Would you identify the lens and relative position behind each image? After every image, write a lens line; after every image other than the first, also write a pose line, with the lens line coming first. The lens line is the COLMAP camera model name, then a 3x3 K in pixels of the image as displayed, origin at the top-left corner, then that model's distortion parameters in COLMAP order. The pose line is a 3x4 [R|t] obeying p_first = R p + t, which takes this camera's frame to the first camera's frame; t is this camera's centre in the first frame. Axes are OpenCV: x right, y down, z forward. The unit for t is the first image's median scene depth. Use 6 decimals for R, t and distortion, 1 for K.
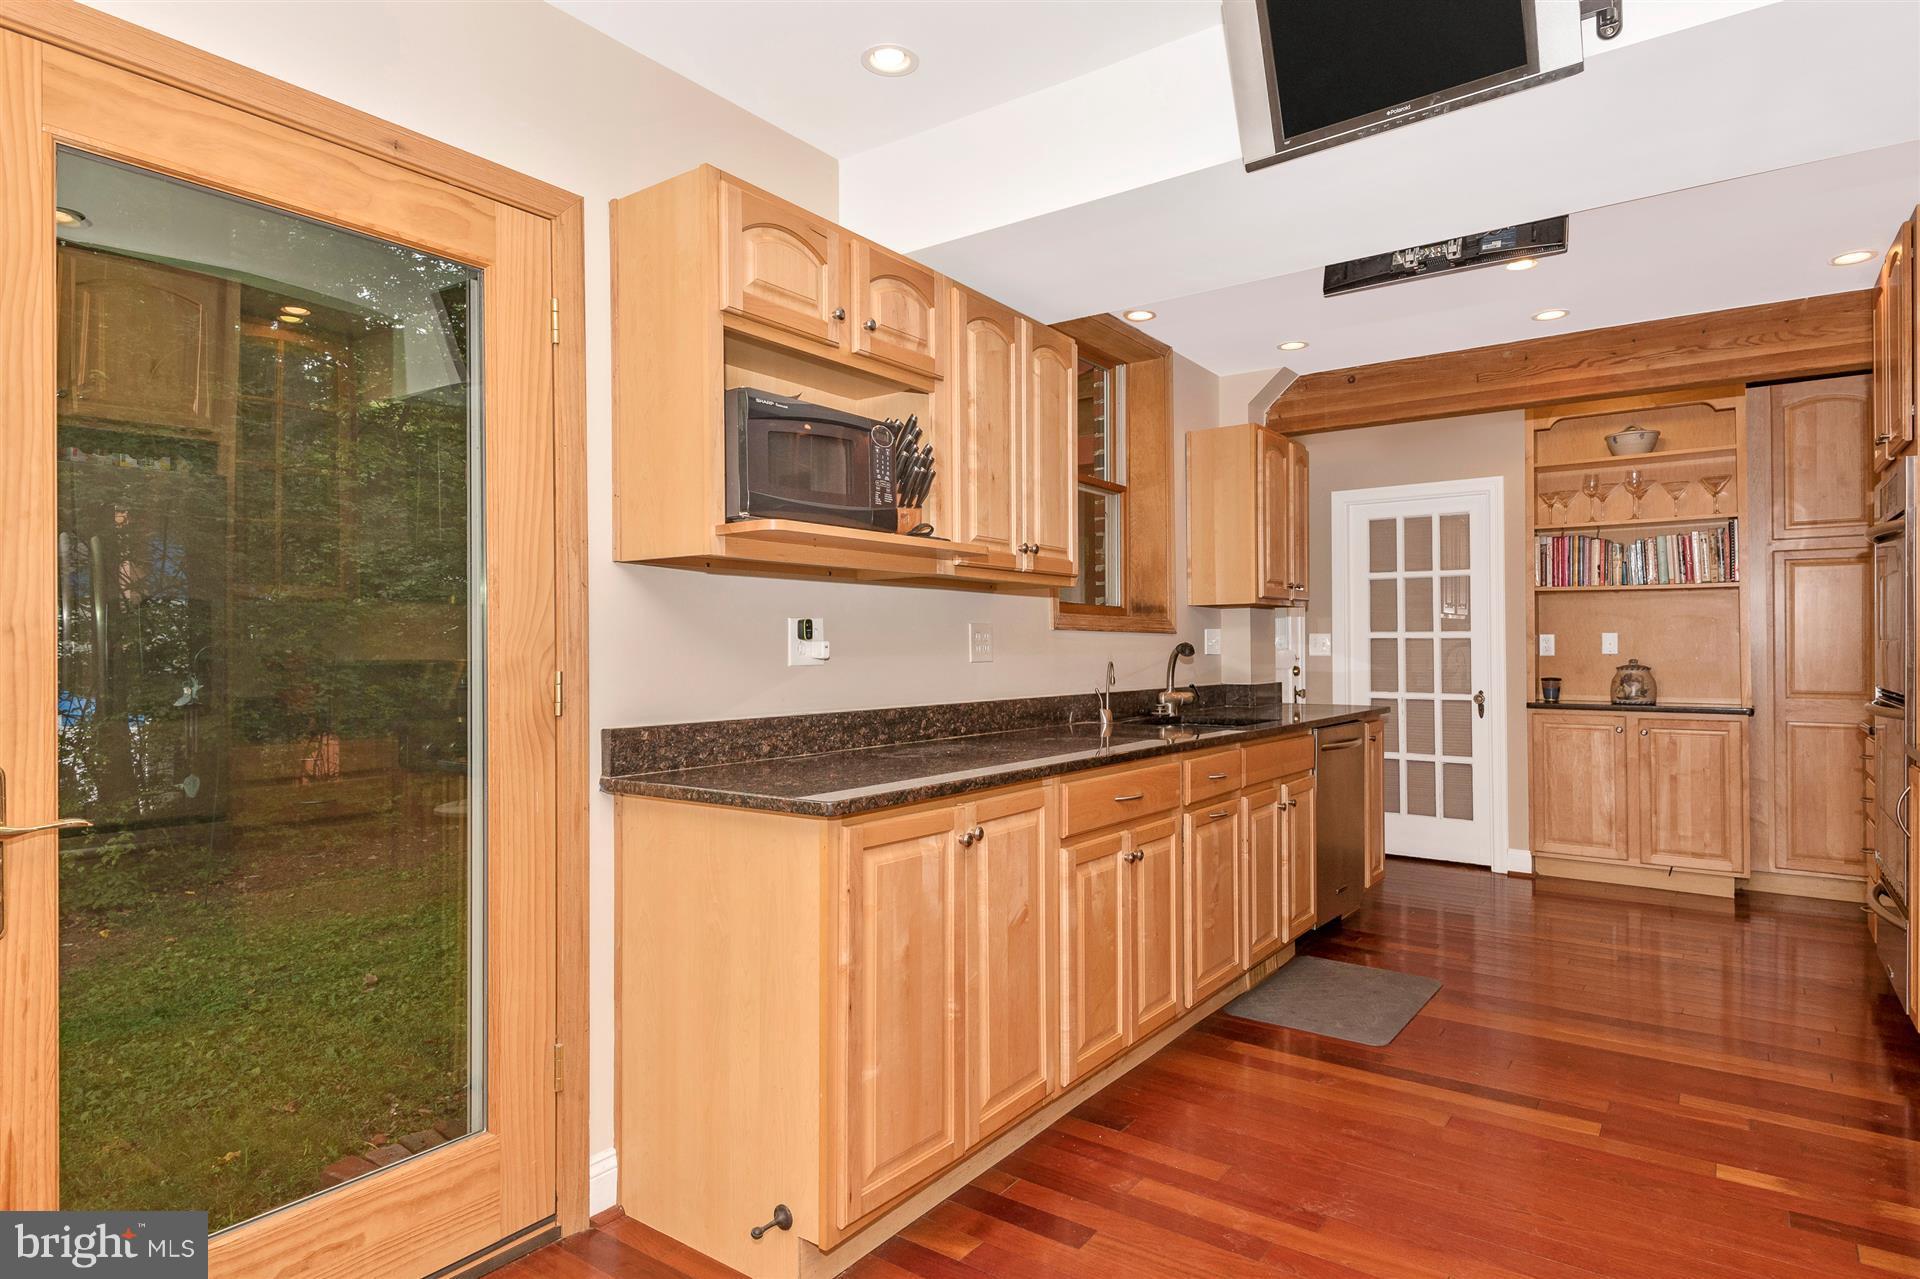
lens RADIAL K [[1062.6, 0, 990.0], [0, 1062.6, 629.8], [0, 0, 1]] dist [0.028276, -0.016872]
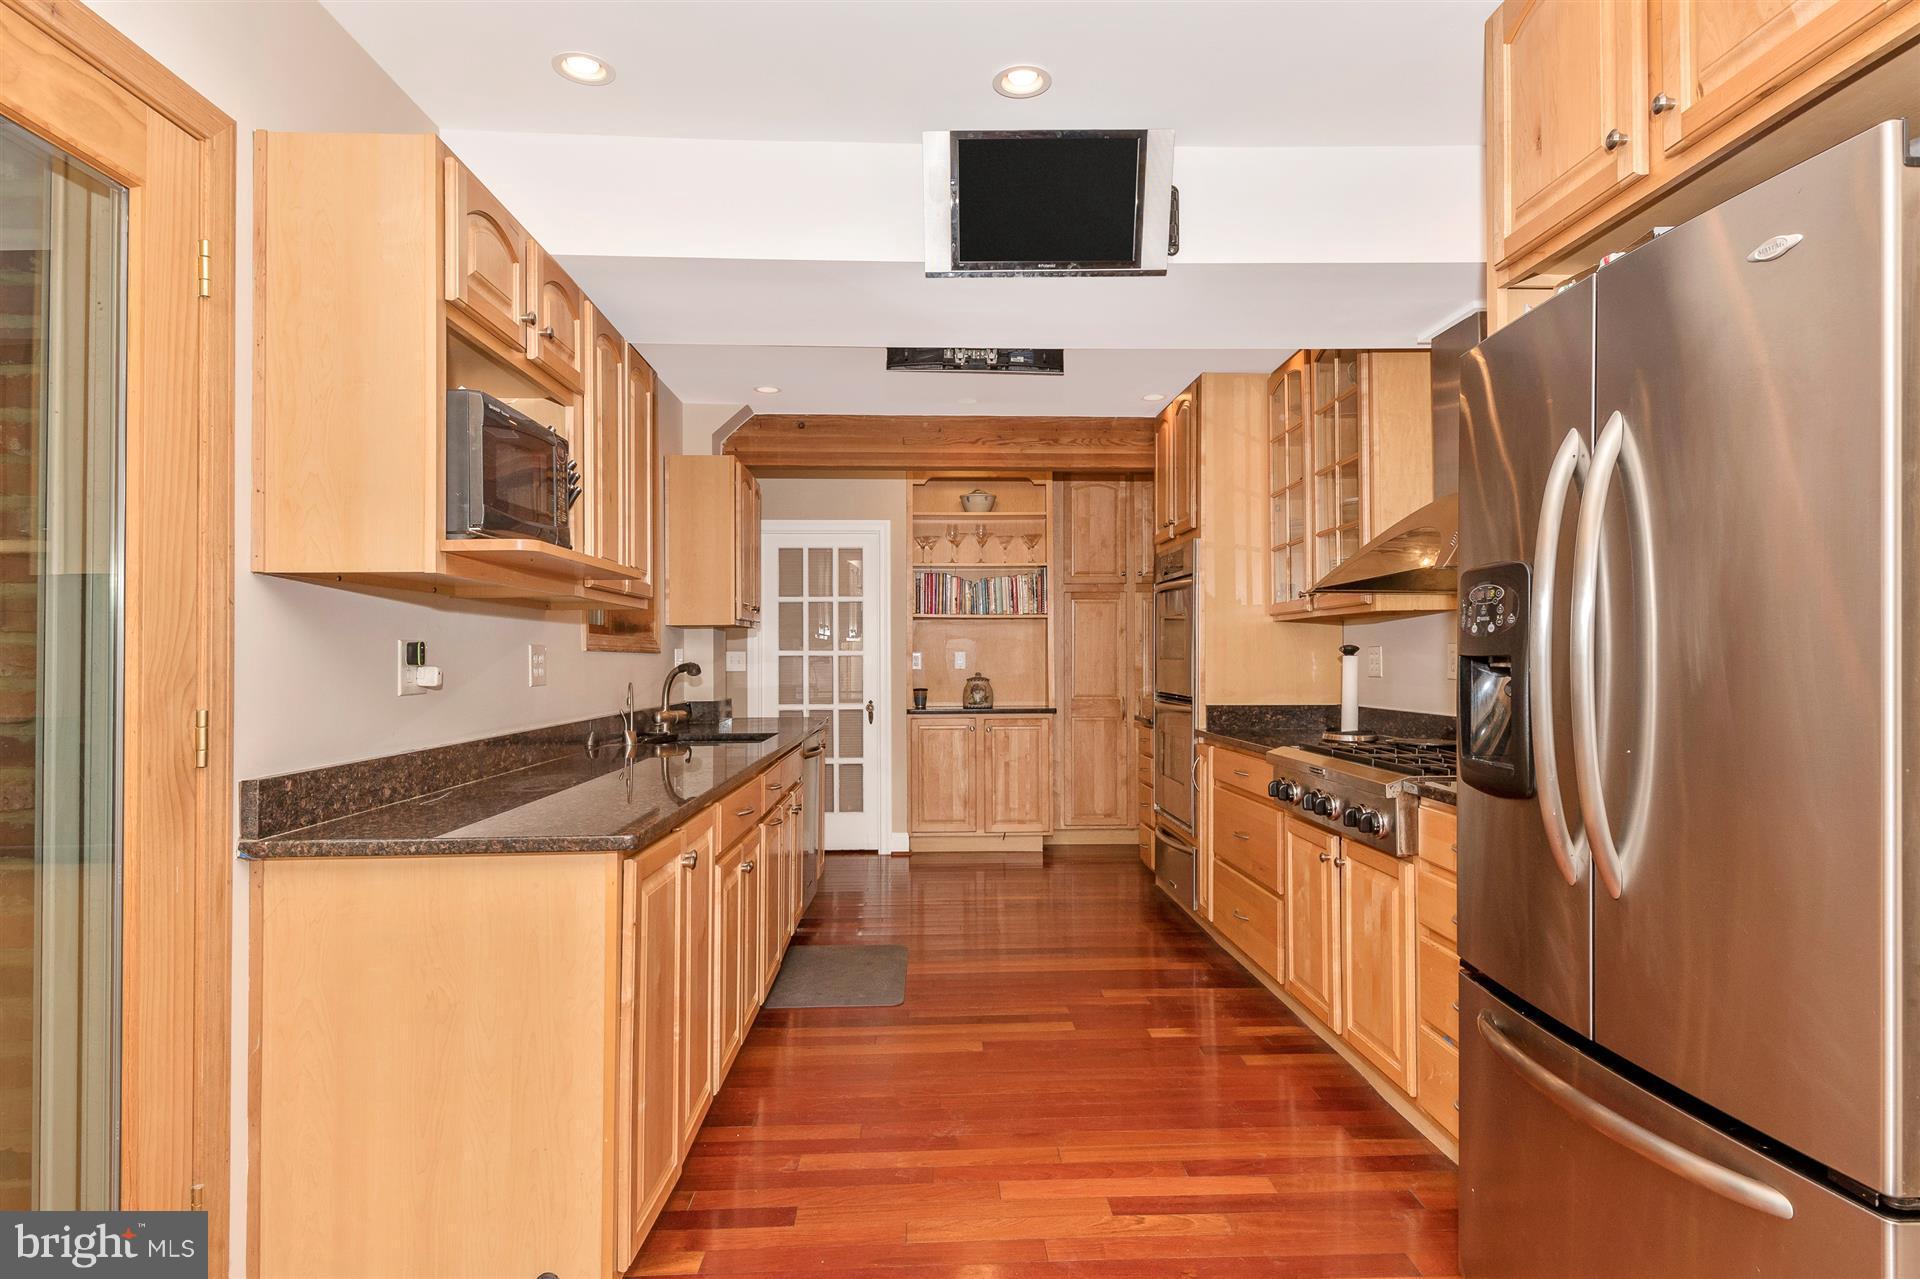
lens RADIAL K [[1062.6, 0, 974.1], [0, 1062.6, 625.6], [0, 0, 1]] dist [0.028276, -0.016872]
pose [[0.787074, 0.017701, 0.616605, -0.268217], [-0.008799, 0.999809, -0.017469, -0.009173], [-0.616796, 0.008324, 0.787079, 0.013697]]
